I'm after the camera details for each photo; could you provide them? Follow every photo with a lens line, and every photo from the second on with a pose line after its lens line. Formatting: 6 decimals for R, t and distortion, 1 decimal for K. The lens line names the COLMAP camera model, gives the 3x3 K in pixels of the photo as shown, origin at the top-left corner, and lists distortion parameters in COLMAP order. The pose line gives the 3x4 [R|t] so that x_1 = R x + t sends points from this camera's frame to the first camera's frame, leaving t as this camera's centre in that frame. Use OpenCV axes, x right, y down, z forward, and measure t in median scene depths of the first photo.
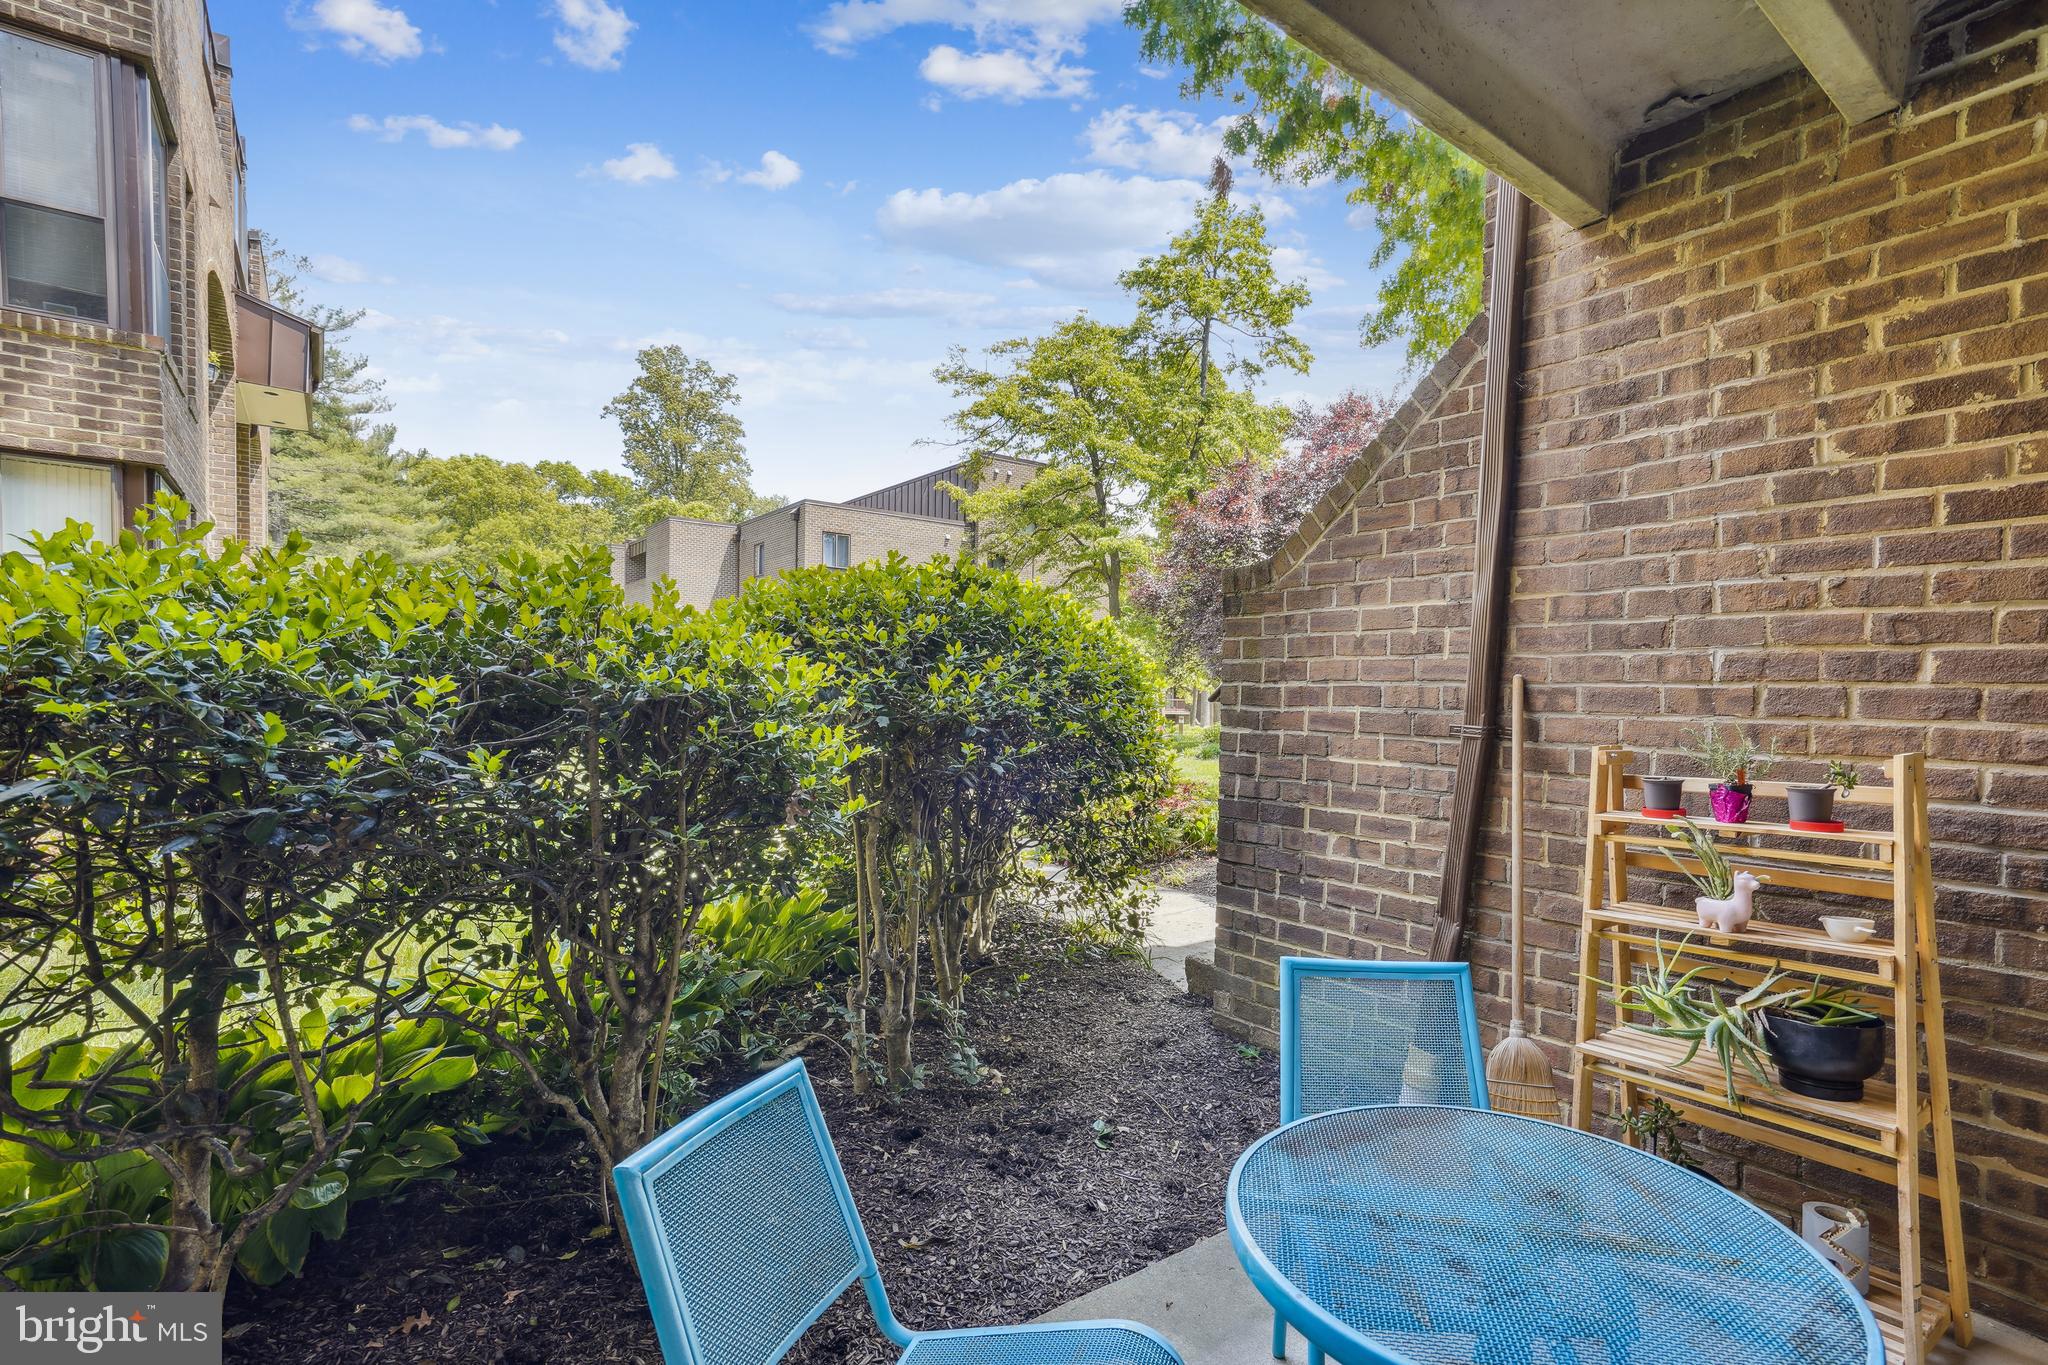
lens RADIAL K [[926.4, 0, 1078.2], [0, 926.4, 709.7], [0, 0, 1]] dist [-0.015471, 0.006515]
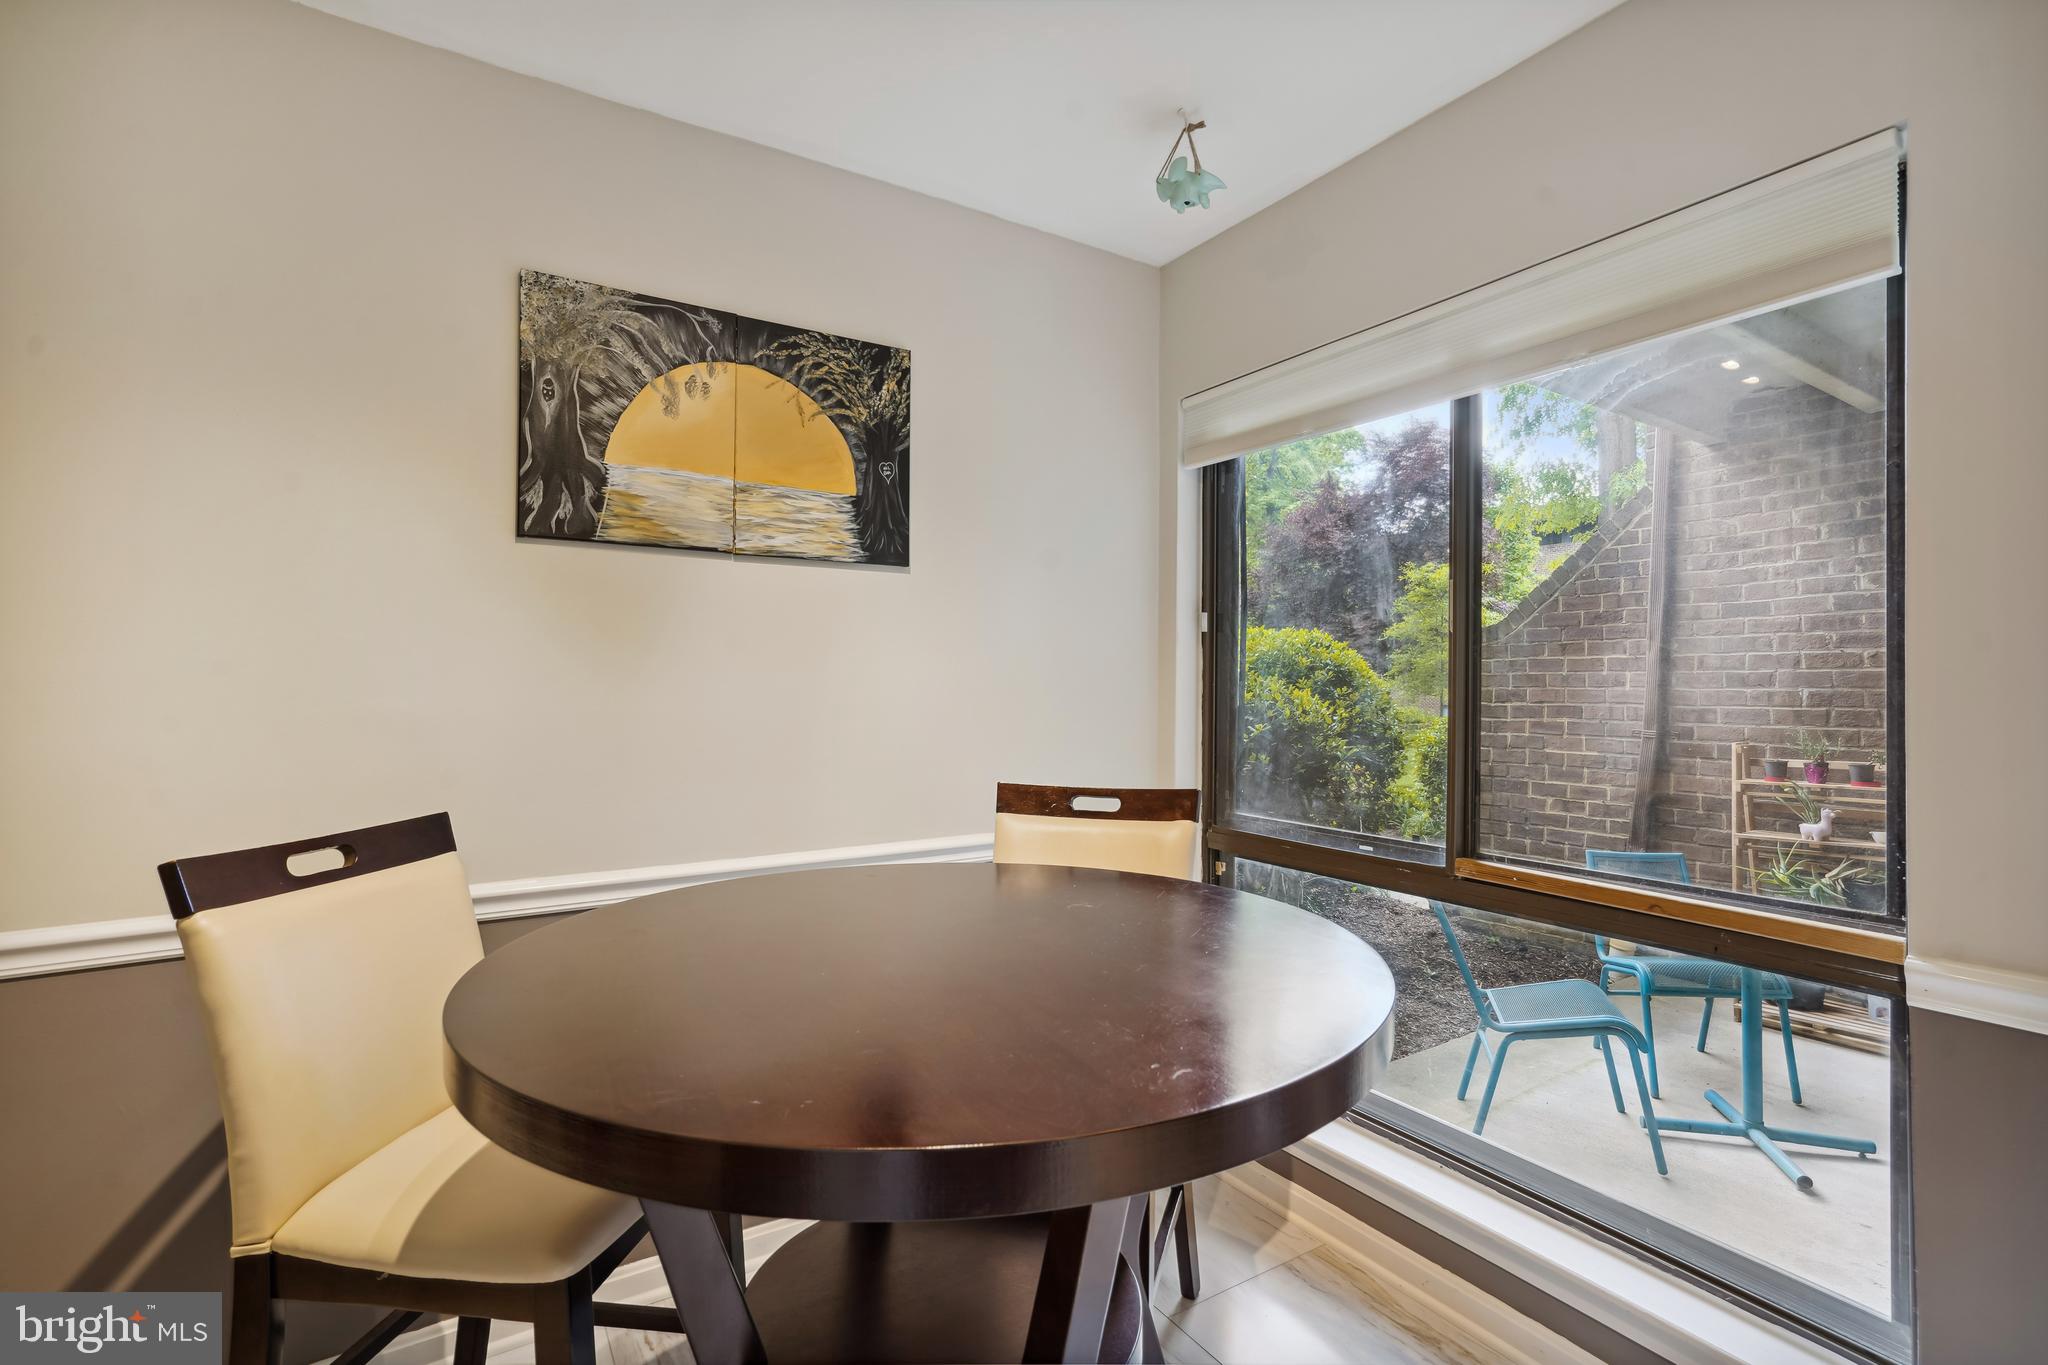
lens RADIAL K [[926.4, 0, 1022.0], [0, 926.4, 661.7], [0, 0, 1]] dist [-0.015471, 0.006515]
pose [[0.997085, -0.007694, -0.075905, -0.670561], [0.004065, 0.998846, -0.047847, -0.036900], [0.076185, 0.047399, 0.995966, -0.878455]]
